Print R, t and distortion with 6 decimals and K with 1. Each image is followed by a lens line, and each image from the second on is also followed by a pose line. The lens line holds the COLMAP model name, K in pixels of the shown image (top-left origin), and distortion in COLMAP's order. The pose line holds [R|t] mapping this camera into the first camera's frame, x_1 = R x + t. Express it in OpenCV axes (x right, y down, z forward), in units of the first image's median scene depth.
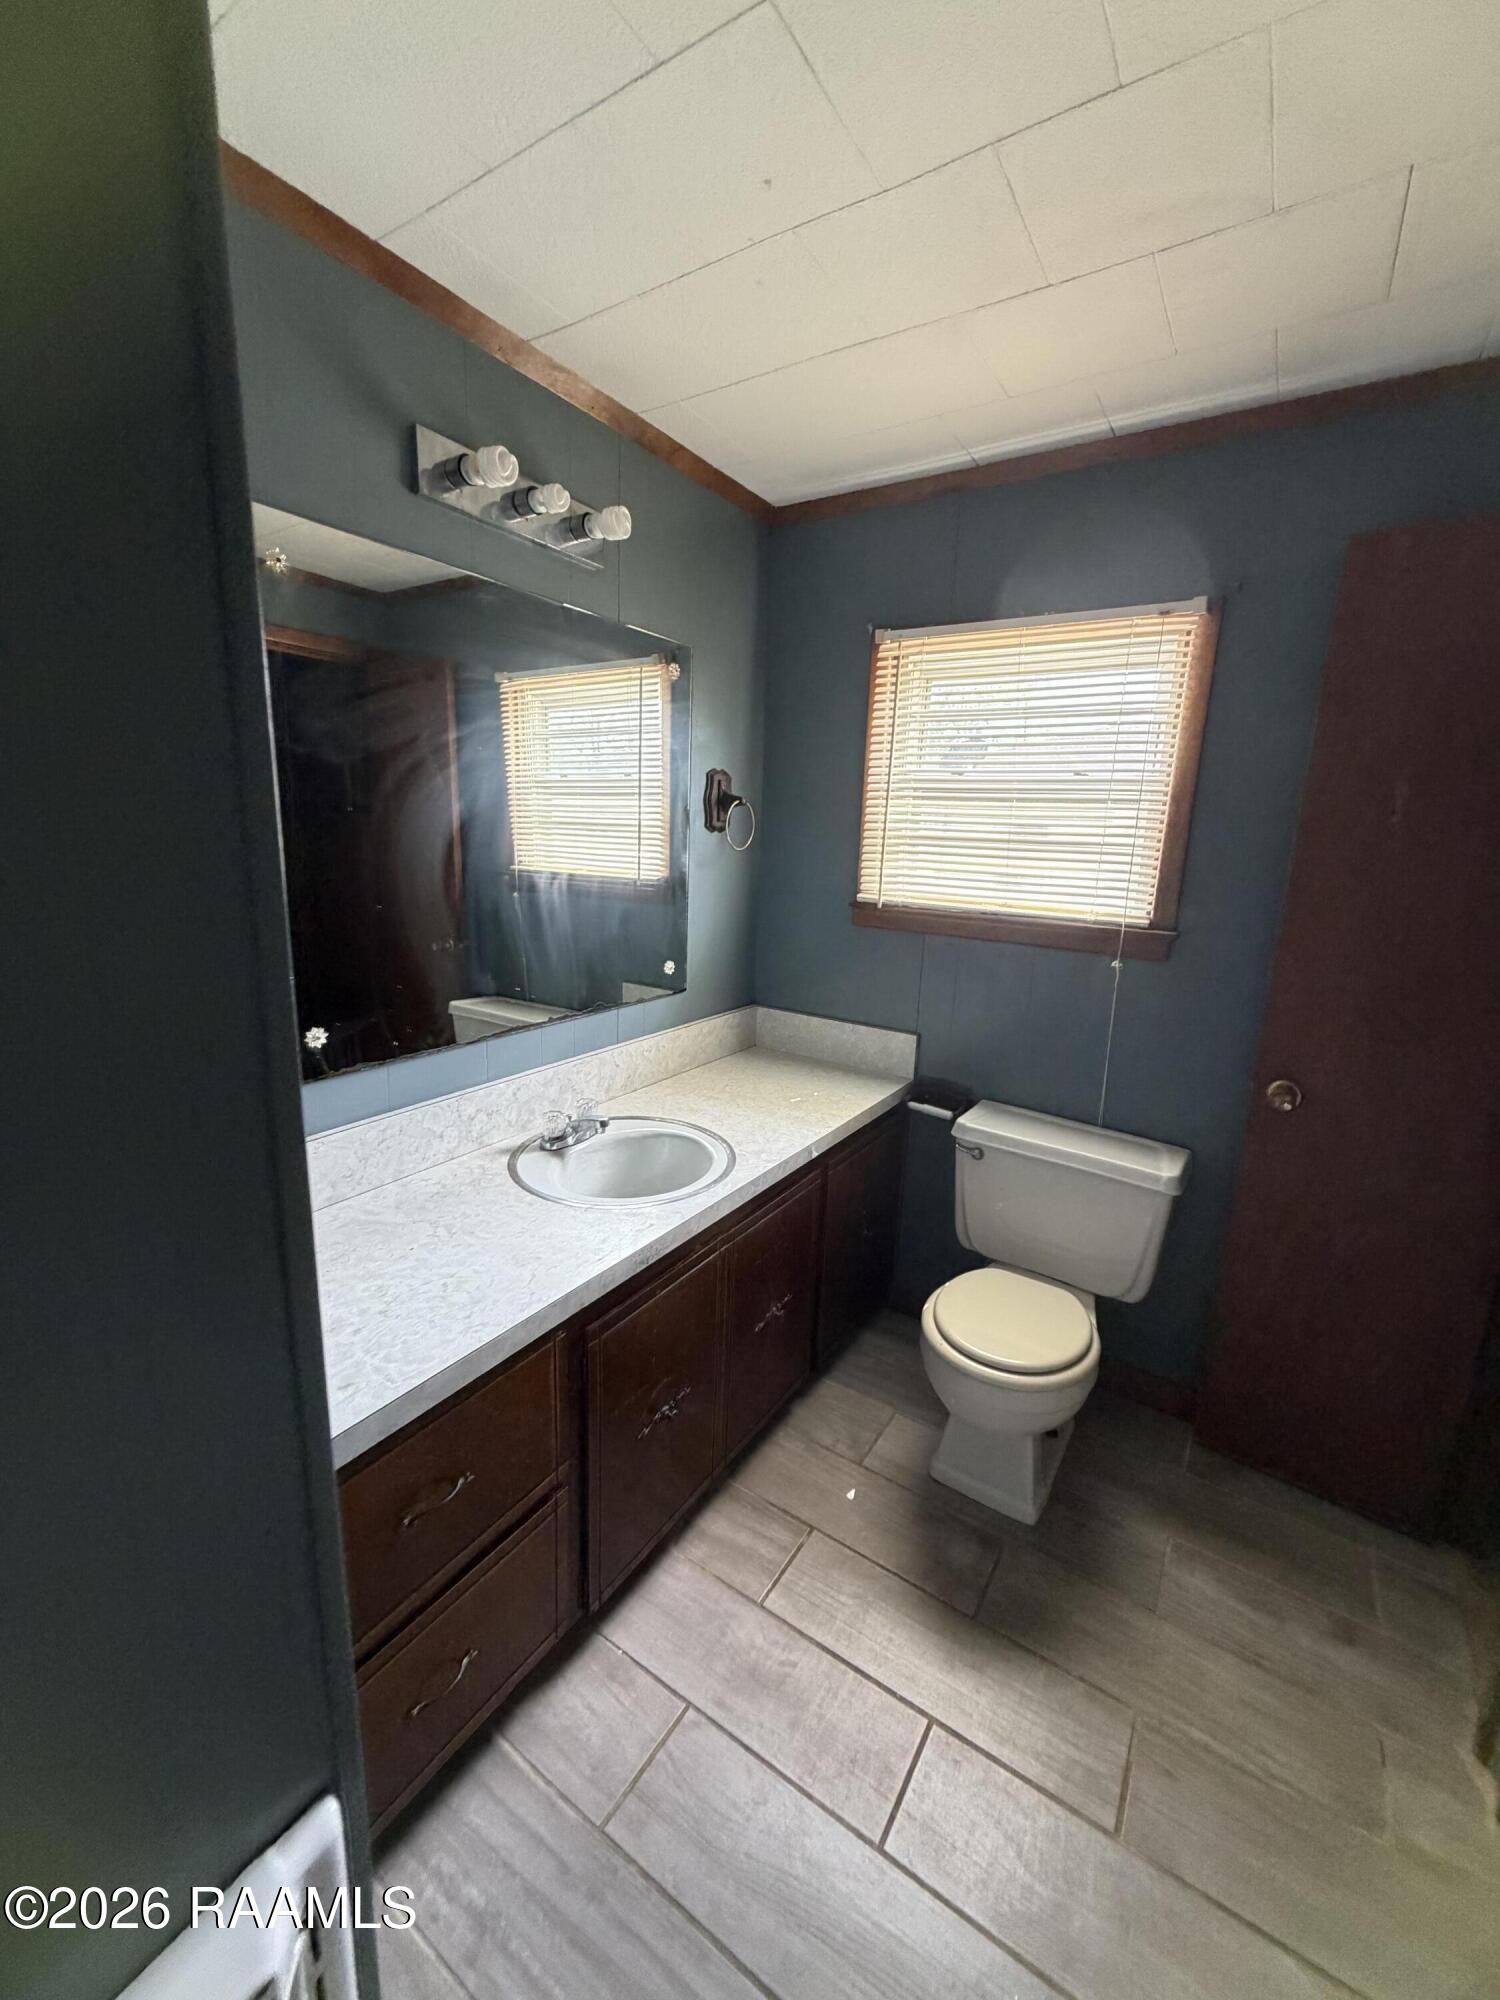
lens RADIAL K [[801.7, 0, 754.5], [0, 801.7, 990.8], [0, 0, 1]] dist [0.012262, -0.000073]
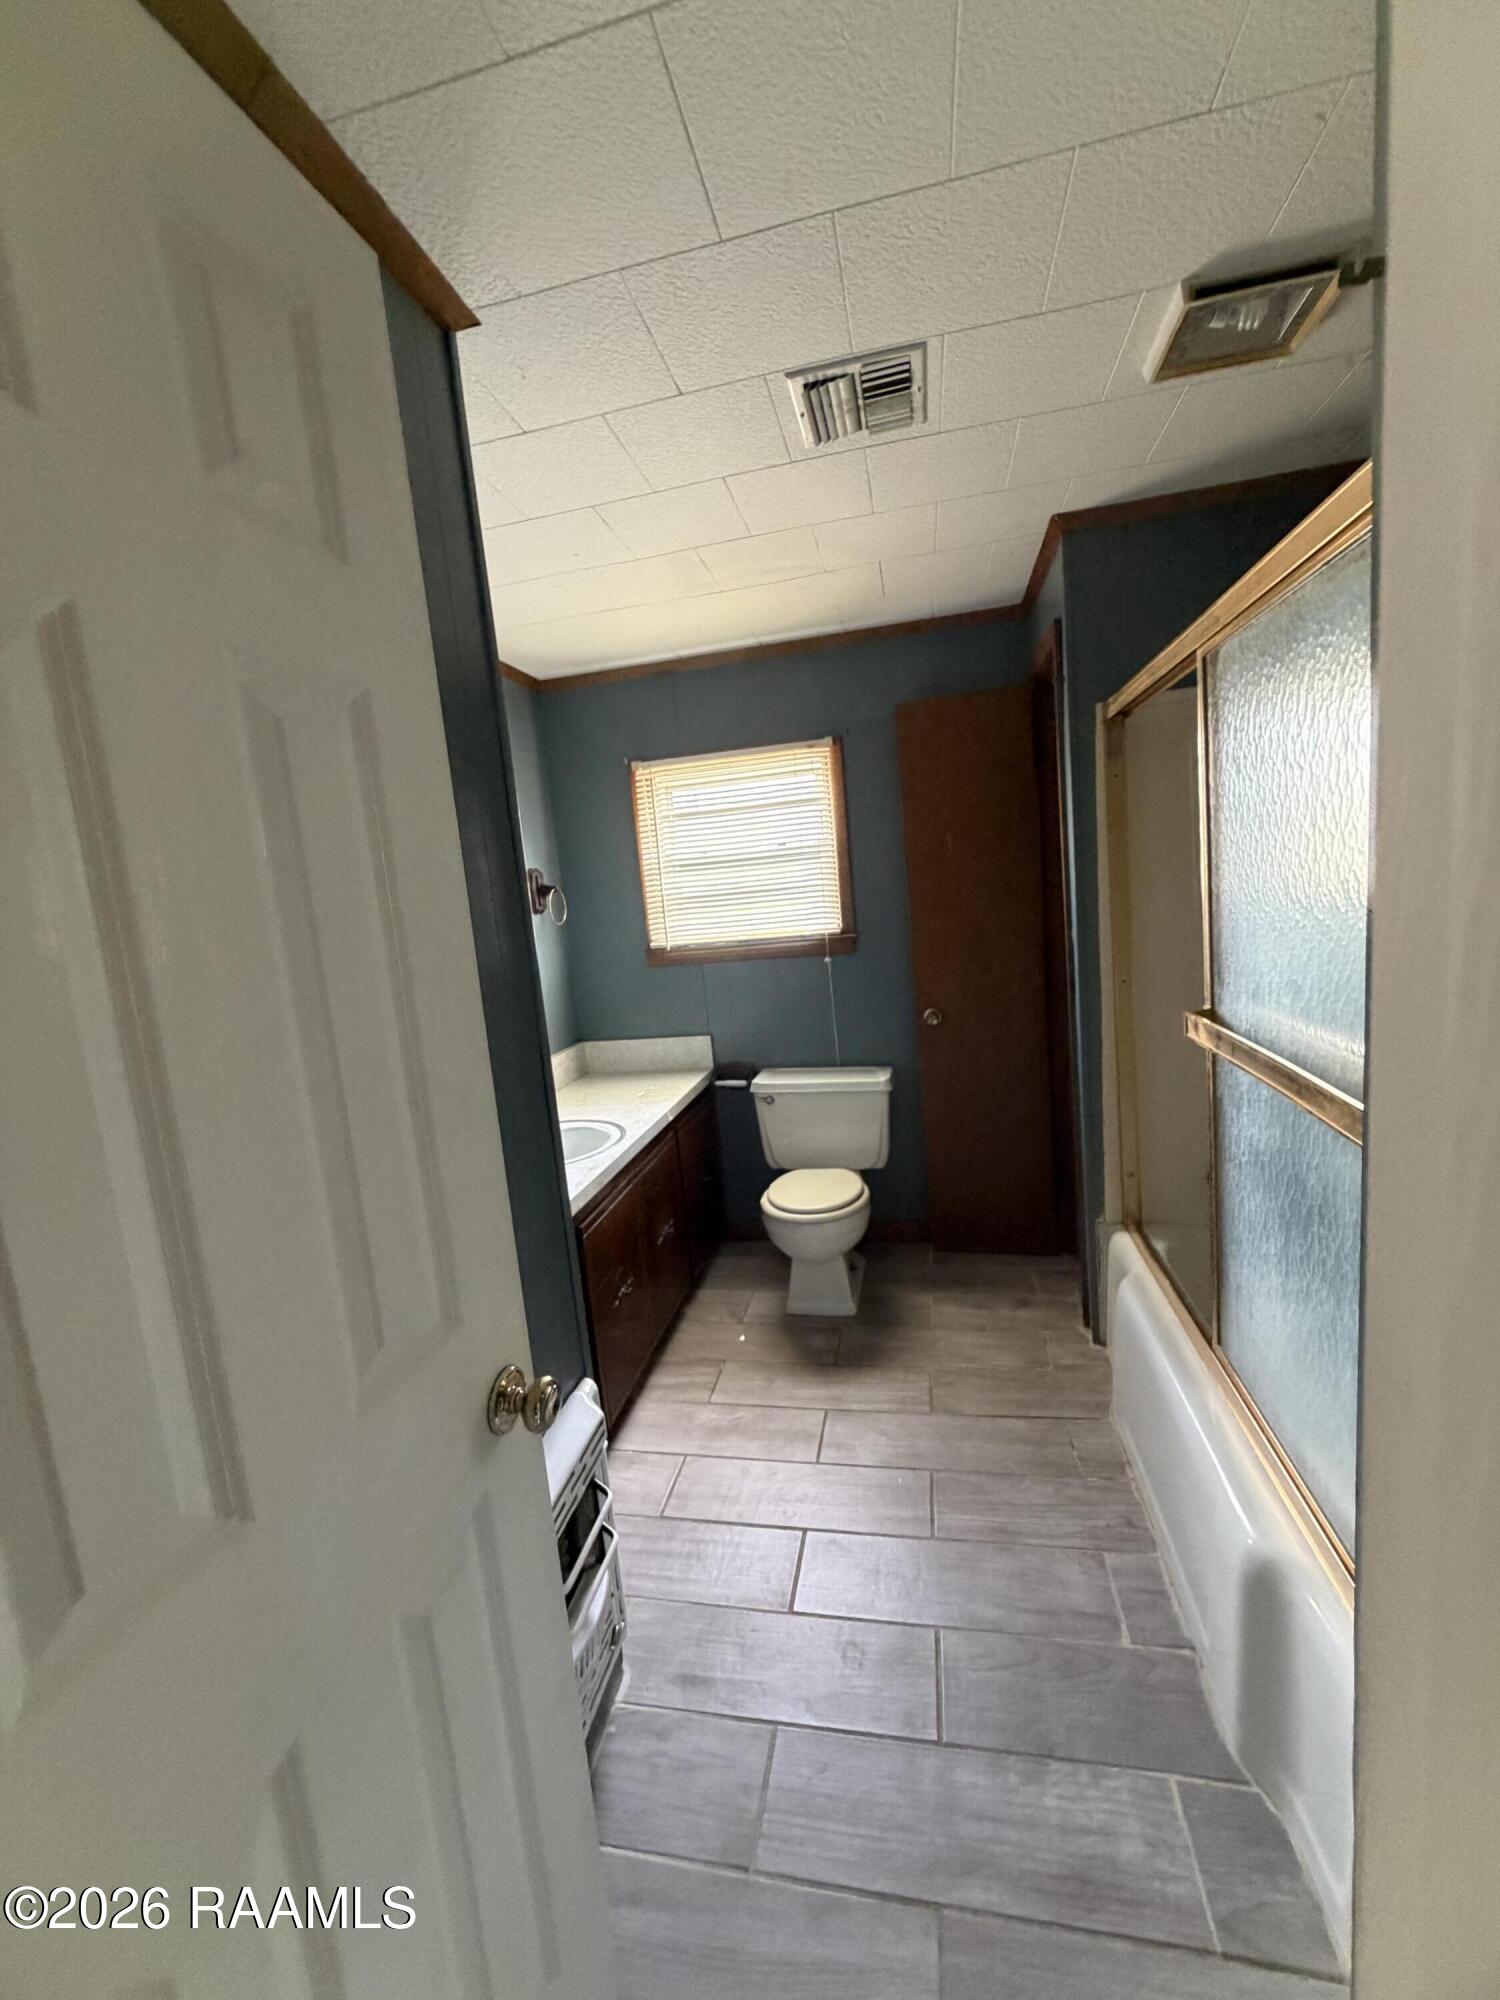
lens RADIAL K [[797.9, 0, 752.1], [0, 797.9, 993.5], [0, 0, 1]] dist [0.001265, -0.000126]
pose [[0.920953, -0.171276, 0.350015, -0.253567], [0.201560, 0.978110, -0.051713, 0.087355], [-0.333496, 0.118174, 0.935316, -0.419439]]
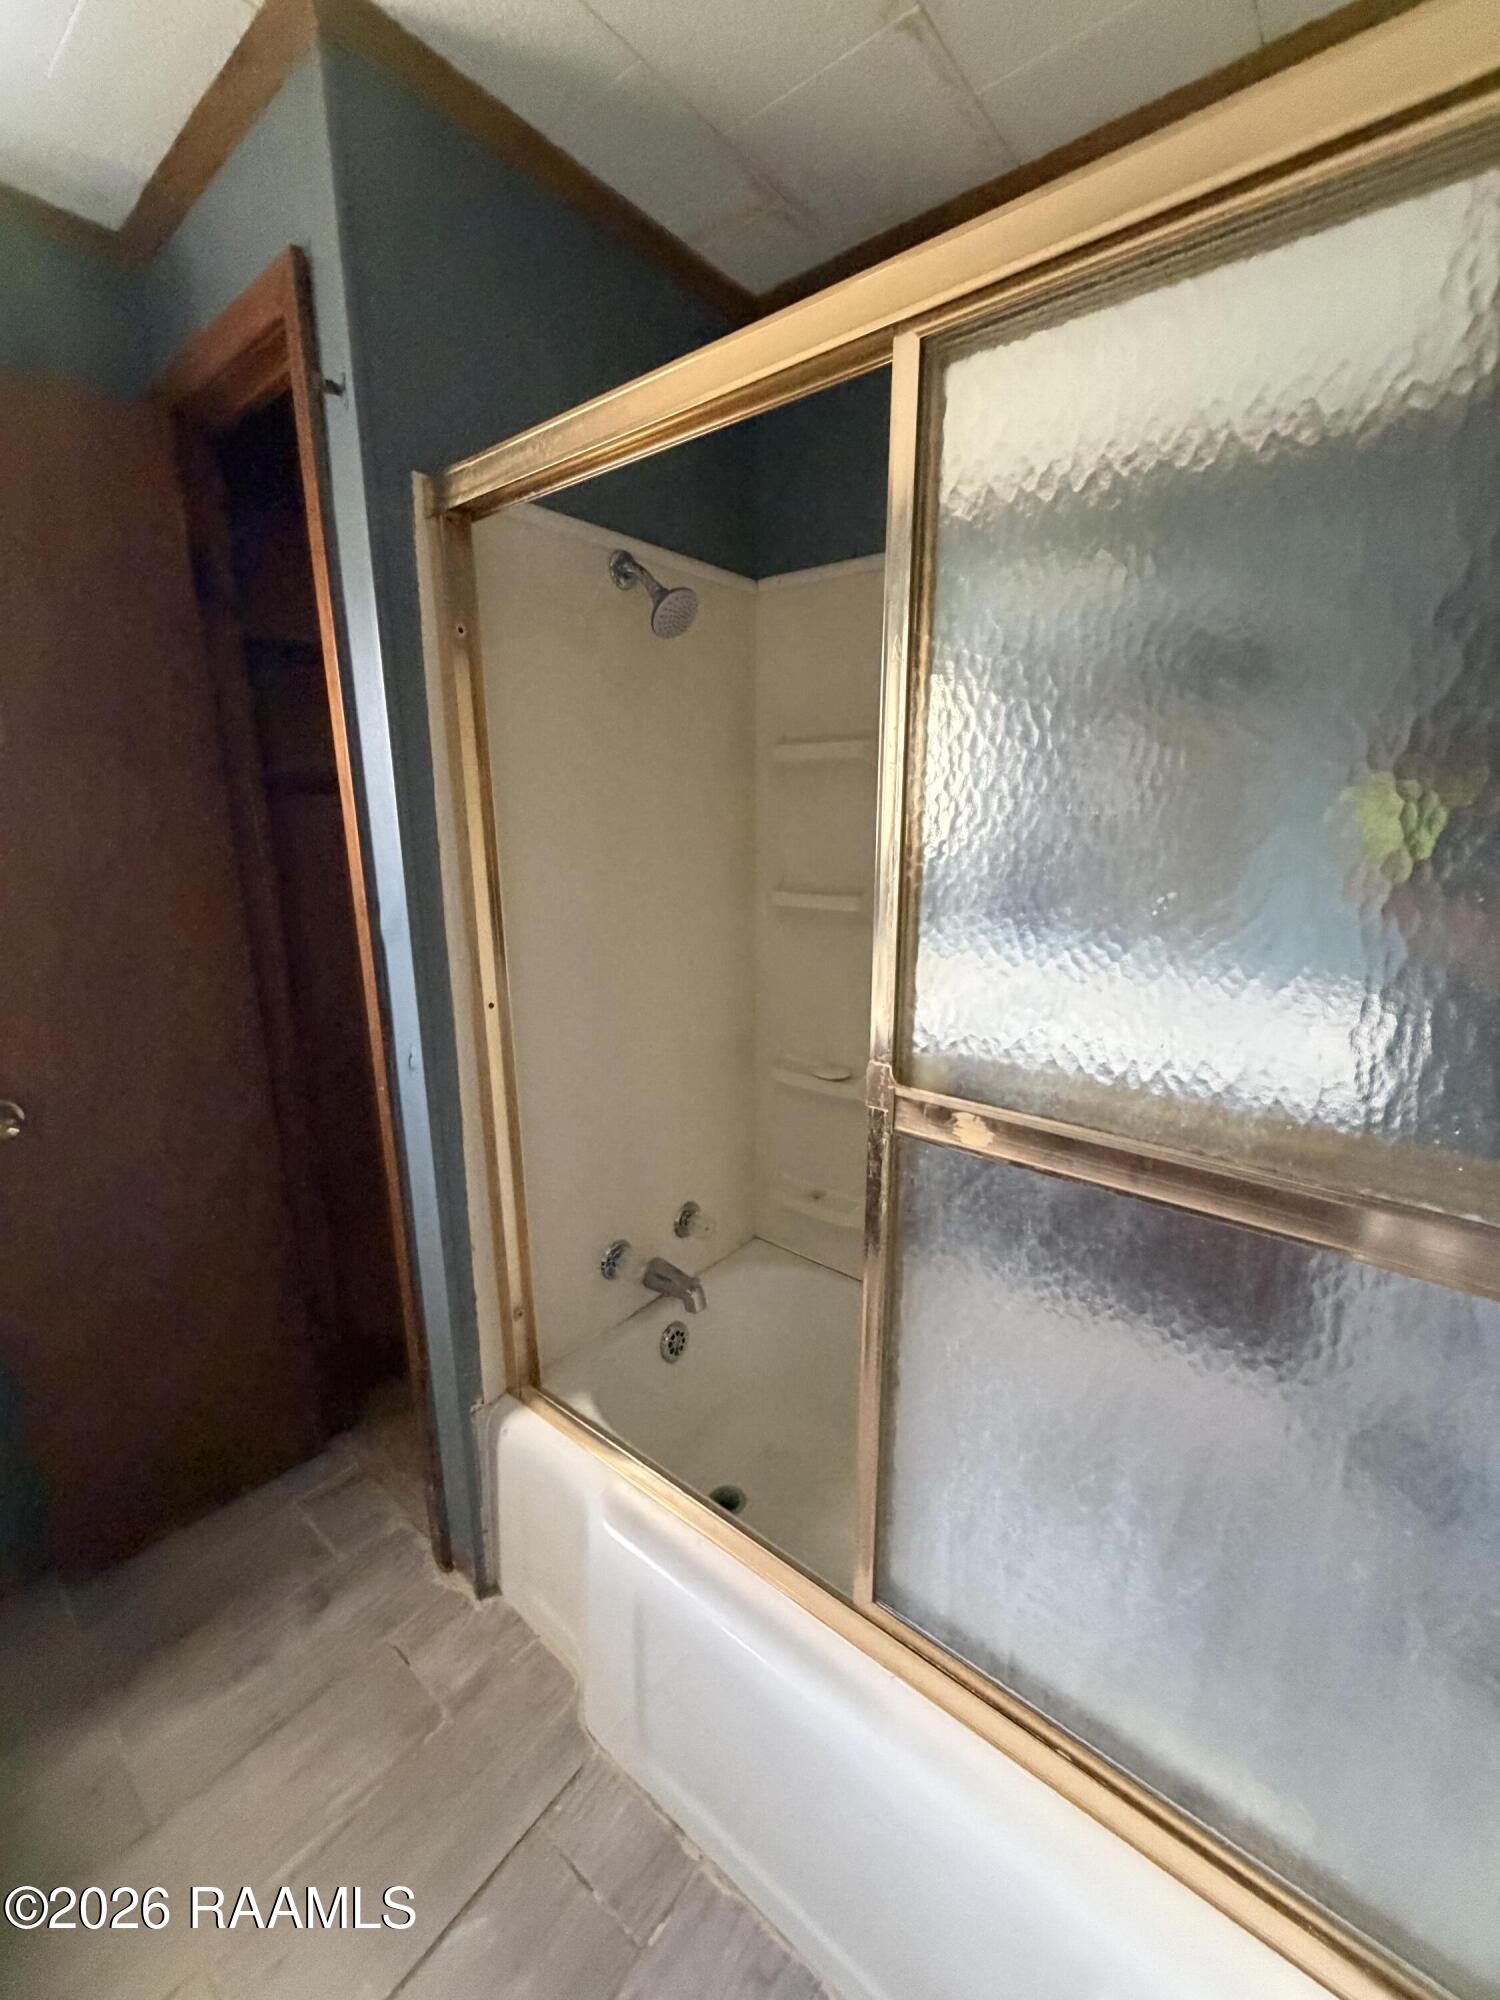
lens RADIAL K [[797.9, 0, 752.1], [0, 797.9, 993.5], [0, 0, 1]] dist [0.001265, -0.000126]
pose [[0.085445, -0.264878, 0.960489, 0.041218], [0.212386, 0.946700, 0.242182, -0.008911], [-0.973443, 0.183301, 0.137148, 0.199089]]
